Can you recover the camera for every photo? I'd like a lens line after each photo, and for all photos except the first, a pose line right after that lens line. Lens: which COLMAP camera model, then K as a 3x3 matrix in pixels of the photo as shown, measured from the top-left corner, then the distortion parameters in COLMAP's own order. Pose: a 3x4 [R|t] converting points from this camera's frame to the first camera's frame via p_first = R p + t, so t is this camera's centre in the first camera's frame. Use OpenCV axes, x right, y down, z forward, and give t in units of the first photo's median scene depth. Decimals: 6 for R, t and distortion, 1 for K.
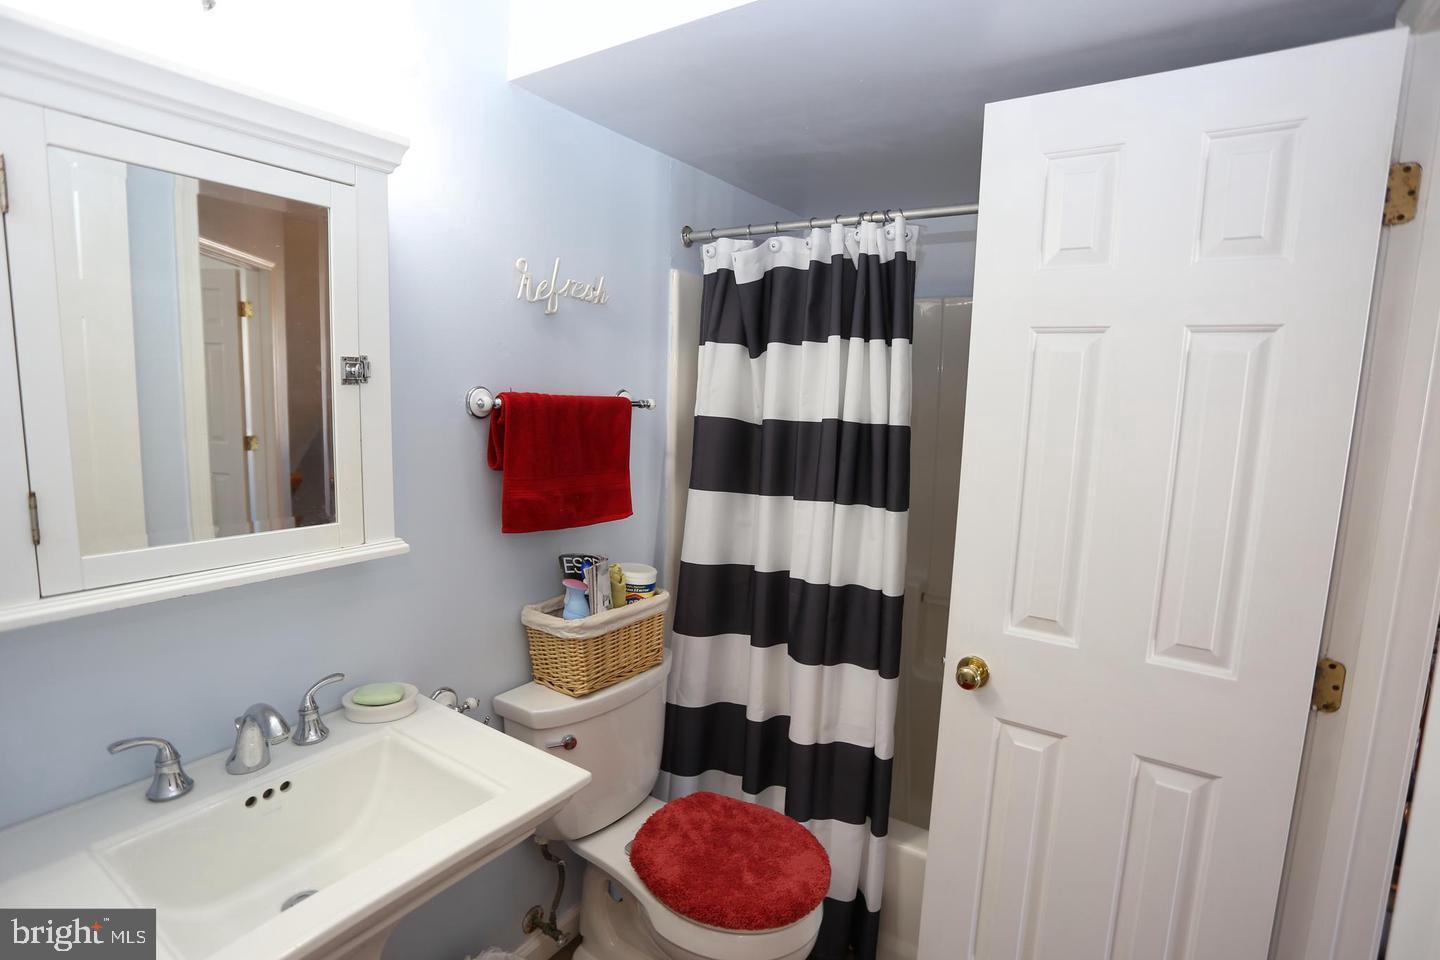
lens RADIAL K [[704.2, 0, 720.0], [0, 704.2, 480.0], [0, 0, 1]] dist [-0.080010, 0.035759]
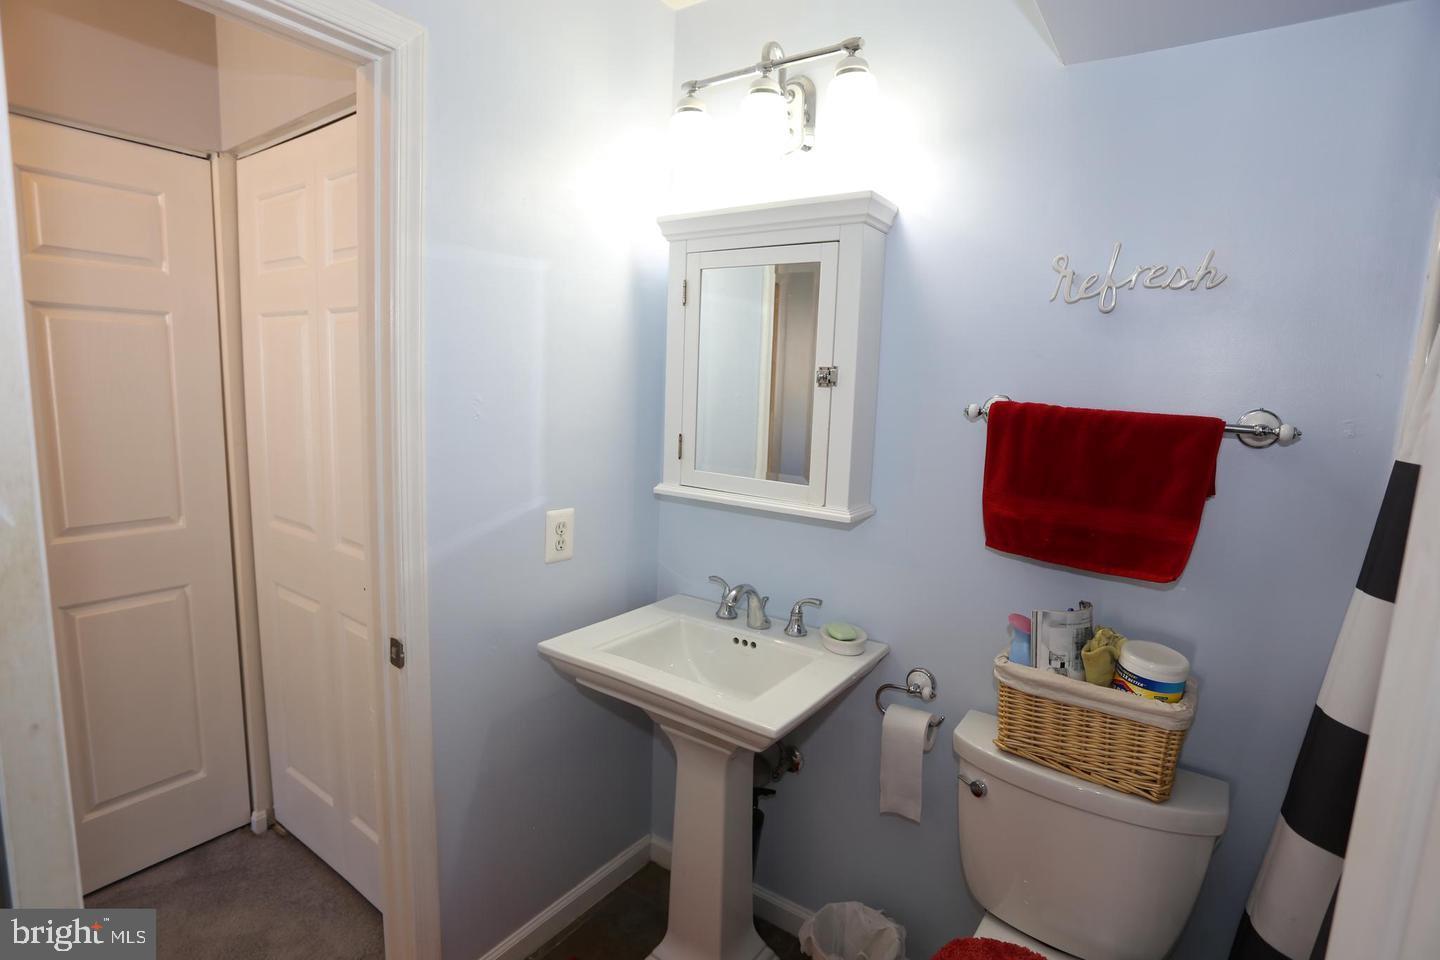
lens RADIAL K [[704.2, 0, 720.0], [0, 704.2, 480.0], [0, 0, 1]] dist [-0.080010, 0.035759]
pose [[-0.020170, 0.111075, -0.993607, 0.625727], [-0.167412, 0.979403, 0.112885, -0.058001], [0.985681, 0.168618, -0.001159, 0.596813]]
